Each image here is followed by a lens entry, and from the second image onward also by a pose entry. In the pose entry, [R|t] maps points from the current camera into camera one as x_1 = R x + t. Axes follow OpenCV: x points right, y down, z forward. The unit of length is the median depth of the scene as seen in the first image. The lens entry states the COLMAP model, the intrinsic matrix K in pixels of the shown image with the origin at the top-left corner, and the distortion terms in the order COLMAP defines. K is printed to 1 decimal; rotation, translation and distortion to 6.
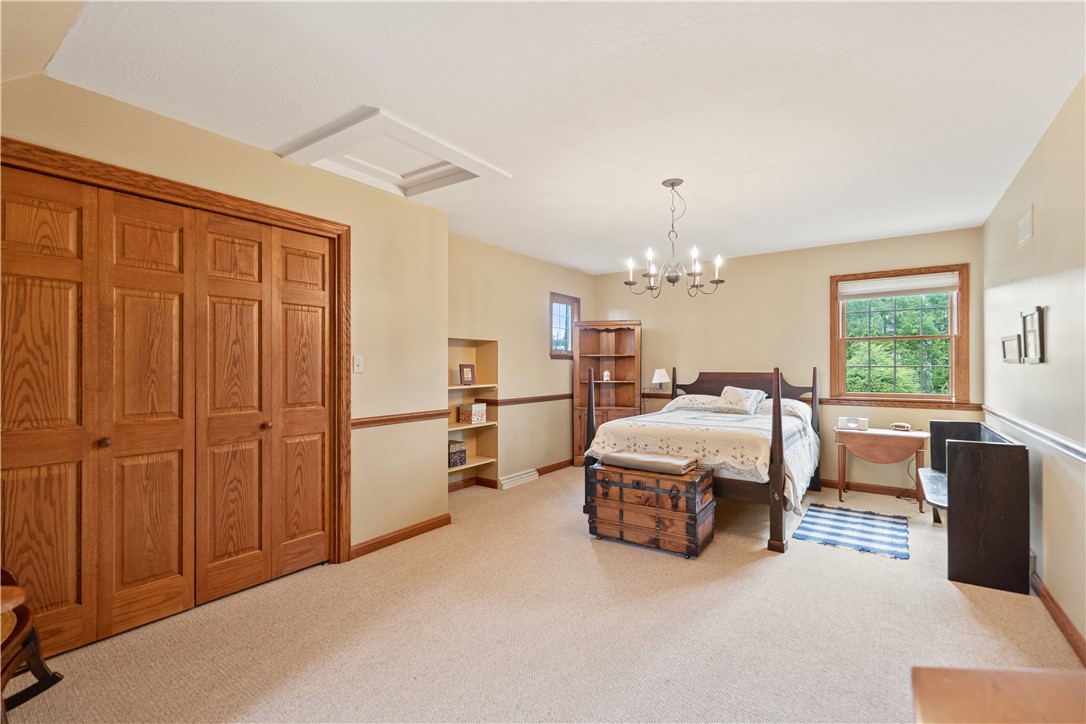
lens RADIAL K [[499.5, 0, 546.9], [0, 499.5, 362.5], [0, 0, 1]] dist [0.004067, -0.000527]
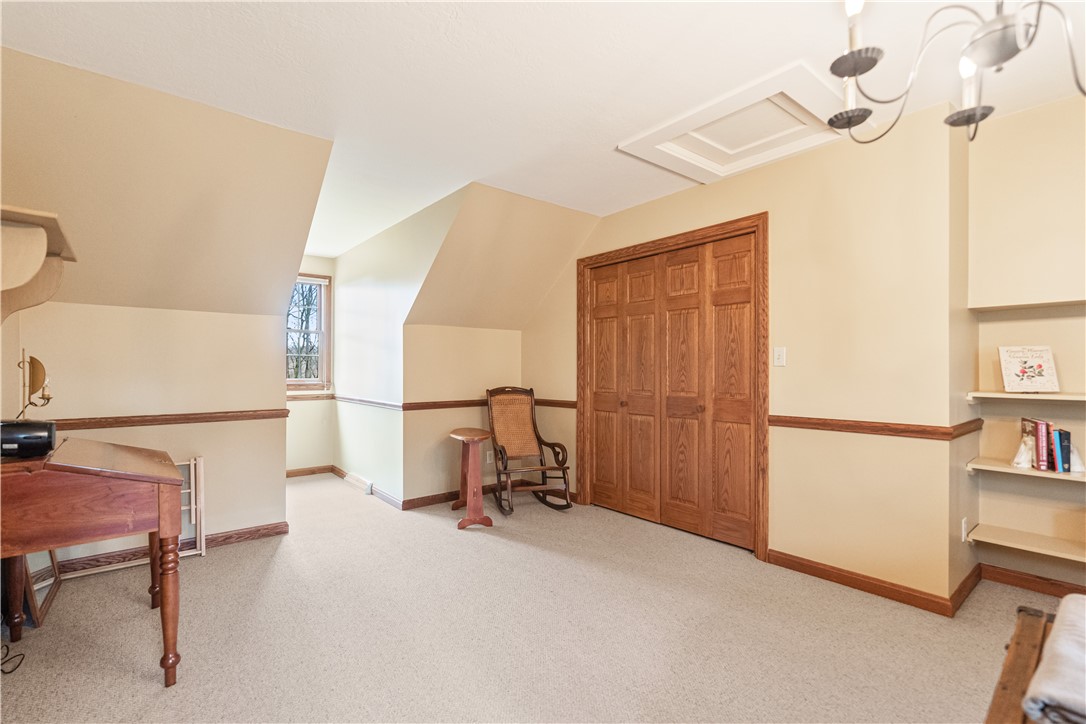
lens RADIAL K [[499.5, 0, 546.8], [0, 499.5, 367.5], [0, 0, 1]] dist [0.004067, -0.000527]
pose [[-0.271911, -0.003035, -0.962318, 0.756896], [0.006738, 0.999965, -0.005058, 0.030354], [0.962299, -0.007860, -0.271881, 1.013435]]
